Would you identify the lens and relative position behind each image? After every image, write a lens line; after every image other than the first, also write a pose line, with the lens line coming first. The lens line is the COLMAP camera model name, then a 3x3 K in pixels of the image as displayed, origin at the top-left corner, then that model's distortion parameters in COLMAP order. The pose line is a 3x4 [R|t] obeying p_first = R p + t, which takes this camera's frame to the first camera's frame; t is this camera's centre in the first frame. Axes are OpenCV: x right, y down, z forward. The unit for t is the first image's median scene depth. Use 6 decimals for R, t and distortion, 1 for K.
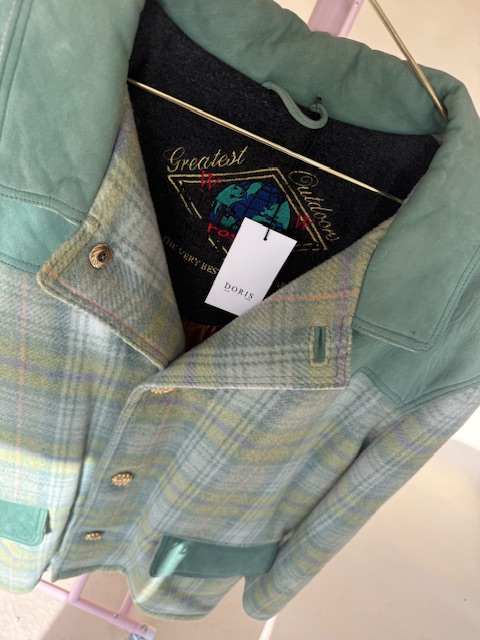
lens RADIAL K [[450.1, 0, 240.0], [0, 450.1, 320.0], [0, 0, 1]] dist [0.169438, -0.224841]
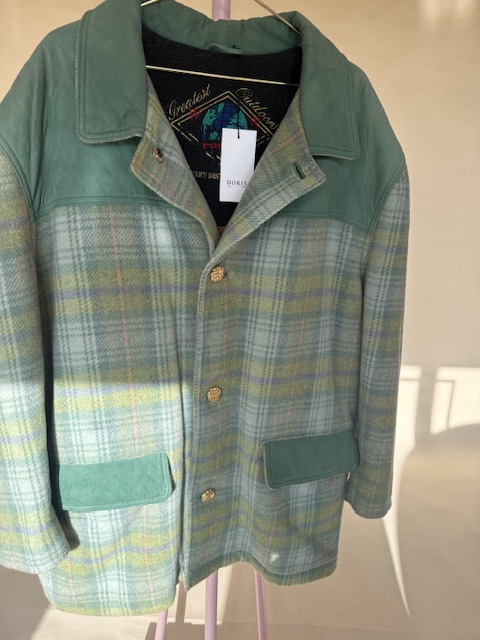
lens RADIAL K [[450.1, 0, 240.0], [0, 450.1, 320.0], [0, 0, 1]] dist [0.169438, -0.224841]
pose [[0.892786, -0.407942, 0.191094, -0.524632], [0.448699, 0.842983, -0.296731, 0.868303], [-0.040040, 0.350661, 0.935646, -0.322487]]
